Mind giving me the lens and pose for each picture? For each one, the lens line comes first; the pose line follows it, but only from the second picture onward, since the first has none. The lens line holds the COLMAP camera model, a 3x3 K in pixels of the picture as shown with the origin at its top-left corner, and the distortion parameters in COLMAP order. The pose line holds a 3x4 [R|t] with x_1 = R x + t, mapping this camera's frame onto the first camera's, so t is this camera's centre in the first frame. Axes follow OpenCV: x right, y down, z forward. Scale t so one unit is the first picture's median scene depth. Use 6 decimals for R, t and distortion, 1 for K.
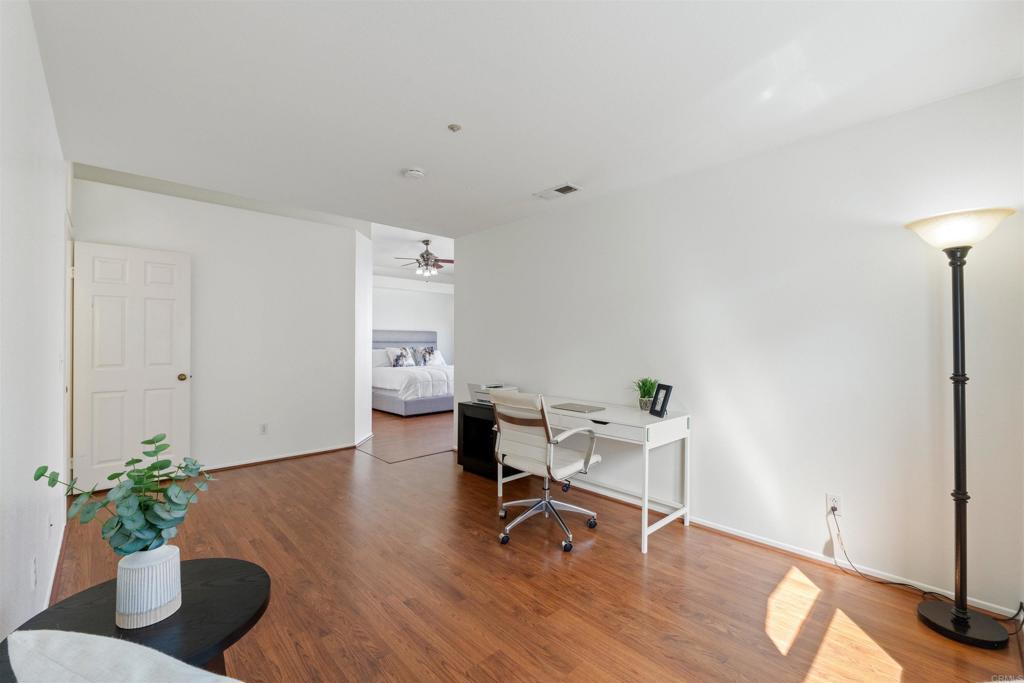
lens RADIAL K [[435.0, 0, 512.0], [0, 435.0, 341.5], [0, 0, 1]] dist [-0.001859, -0.000159]
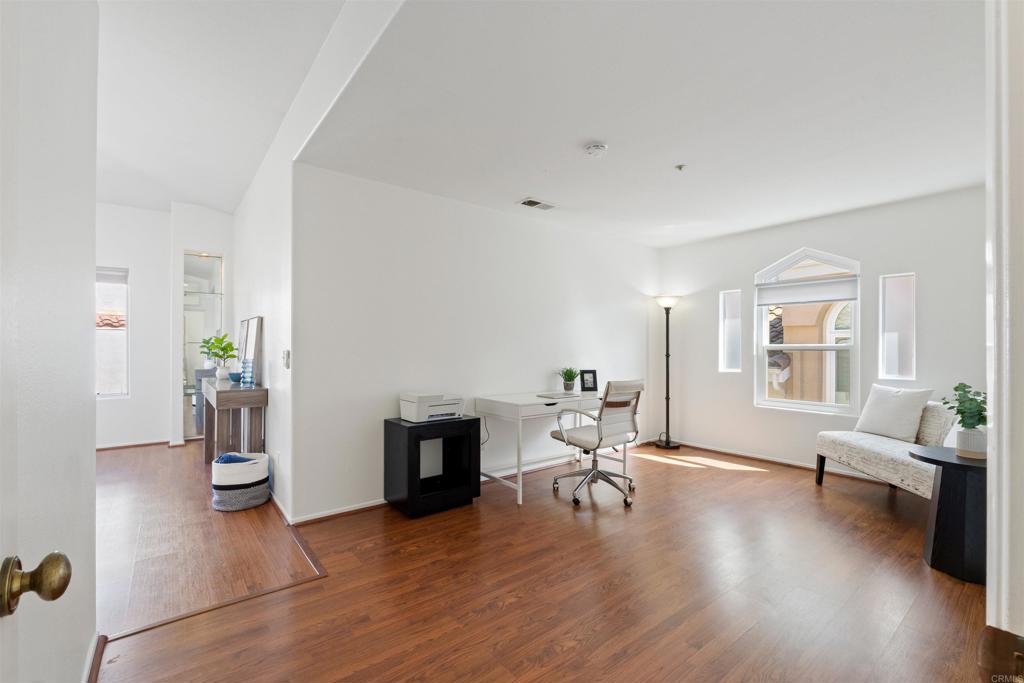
lens RADIAL K [[435.0, 0, 512.0], [0, 435.0, 341.5], [0, 0, 1]] dist [-0.001859, -0.000159]
pose [[0.096849, 0.003524, 0.995293, -1.750122], [-0.006258, 0.999976, -0.002932, 0.011945], [-0.995279, -0.005945, 0.096868, 1.674060]]
